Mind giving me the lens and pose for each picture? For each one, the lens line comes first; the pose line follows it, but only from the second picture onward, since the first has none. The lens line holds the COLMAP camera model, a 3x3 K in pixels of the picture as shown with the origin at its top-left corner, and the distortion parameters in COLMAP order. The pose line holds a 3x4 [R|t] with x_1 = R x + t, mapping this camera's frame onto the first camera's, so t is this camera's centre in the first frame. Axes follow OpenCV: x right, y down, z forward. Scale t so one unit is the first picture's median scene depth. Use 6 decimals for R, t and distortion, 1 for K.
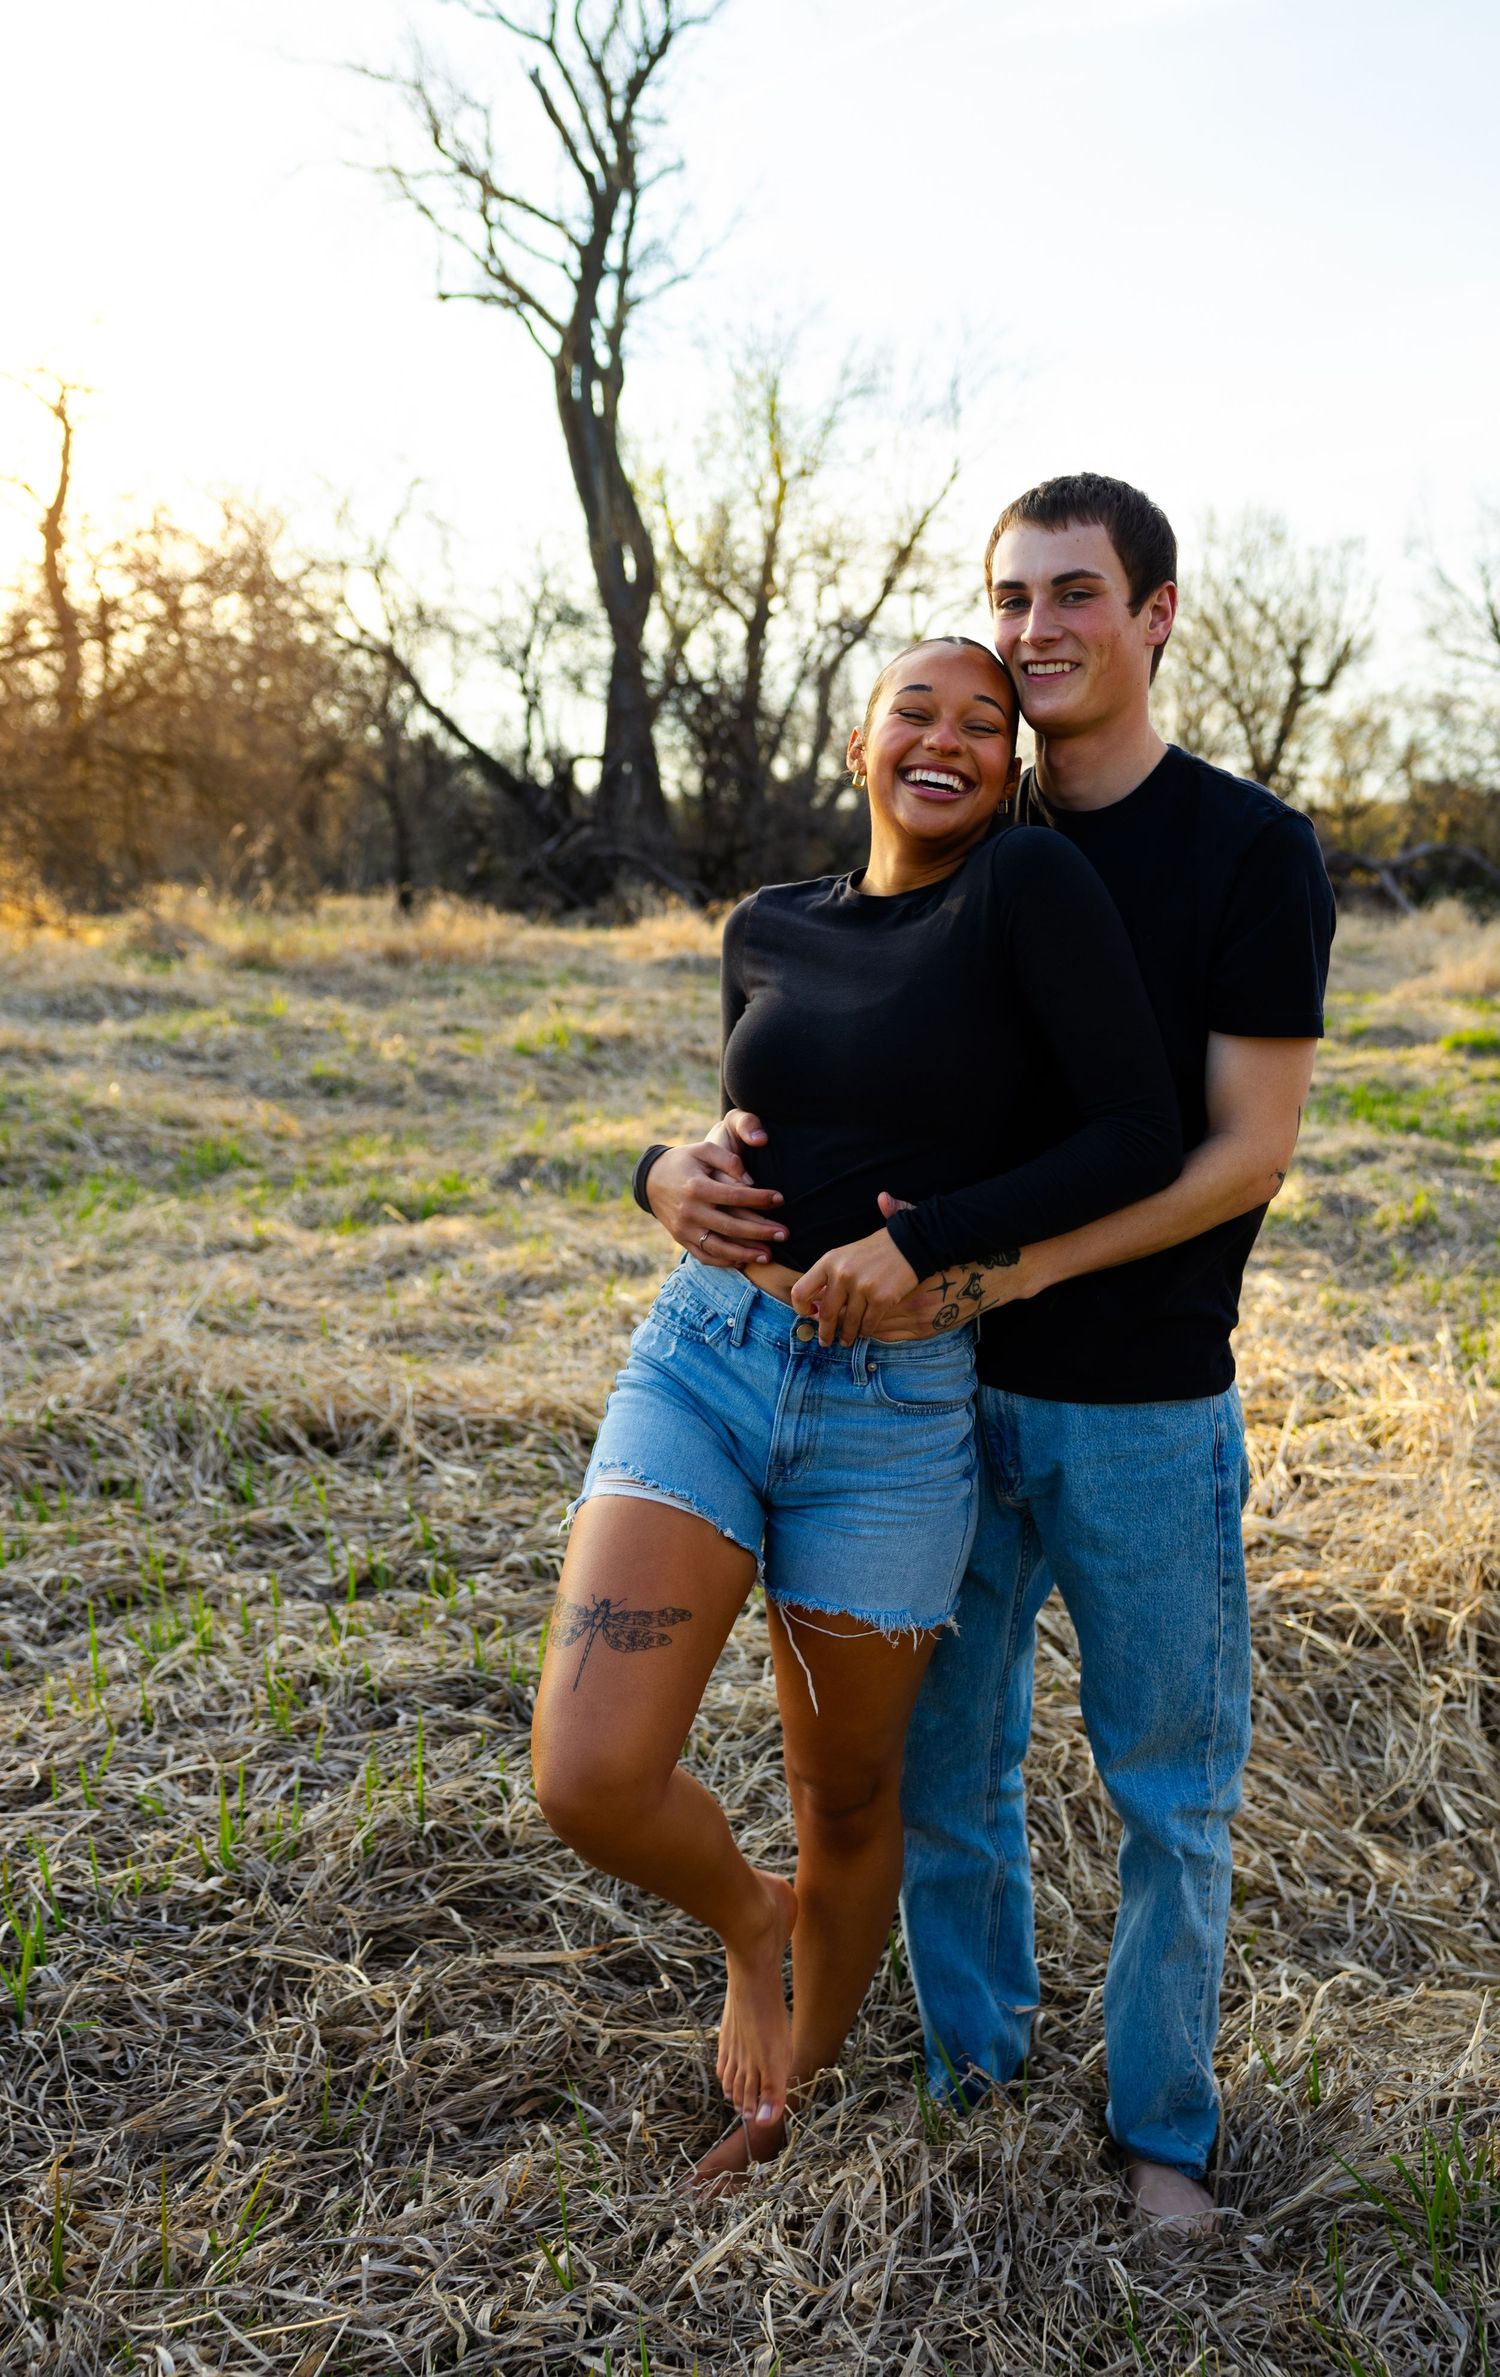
lens RADIAL K [[2050.6, 0, 749.9], [0, 2050.6, 1192.3], [0, 0, 1]] dist [-0.025114, 0.006693]
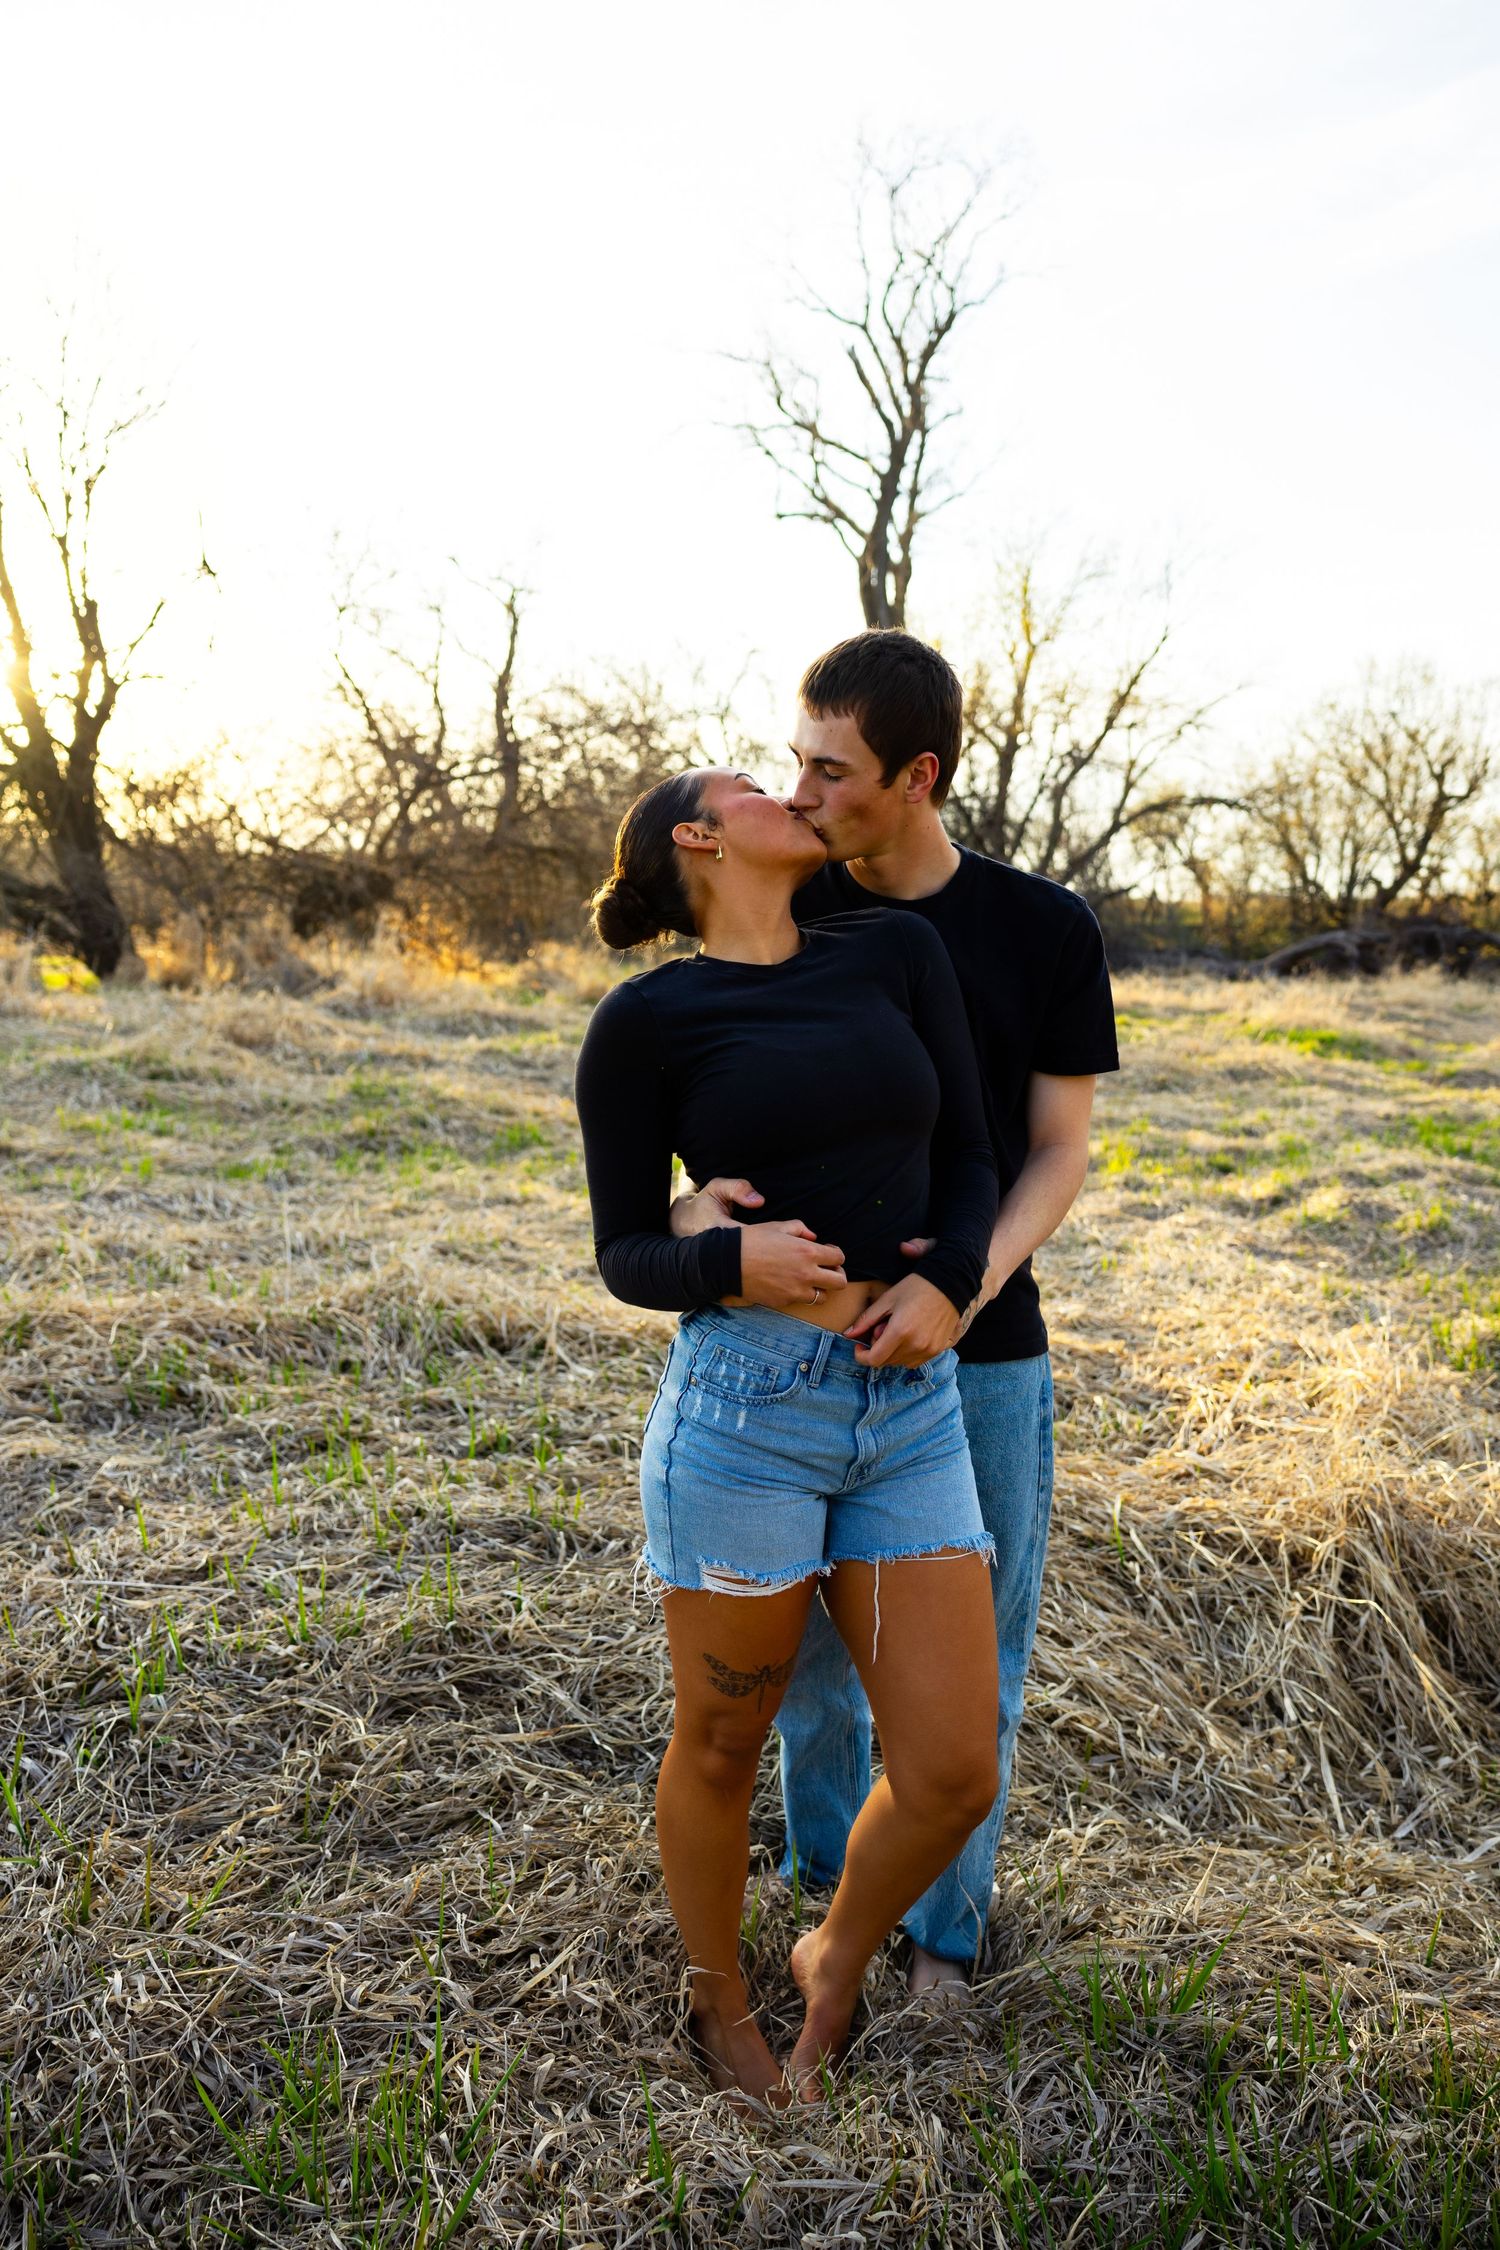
lens RADIAL K [[1532.8, 0, 749.9], [0, 1532.8, 1133.6], [0, 0, 1]] dist [-0.006361, 0.001954]
pose [[0.978474, 0.039509, -0.202553, 0.163368], [-0.045178, 0.998704, -0.023442, -0.003391], [0.201364, 0.032088, 0.978991, 0.015264]]
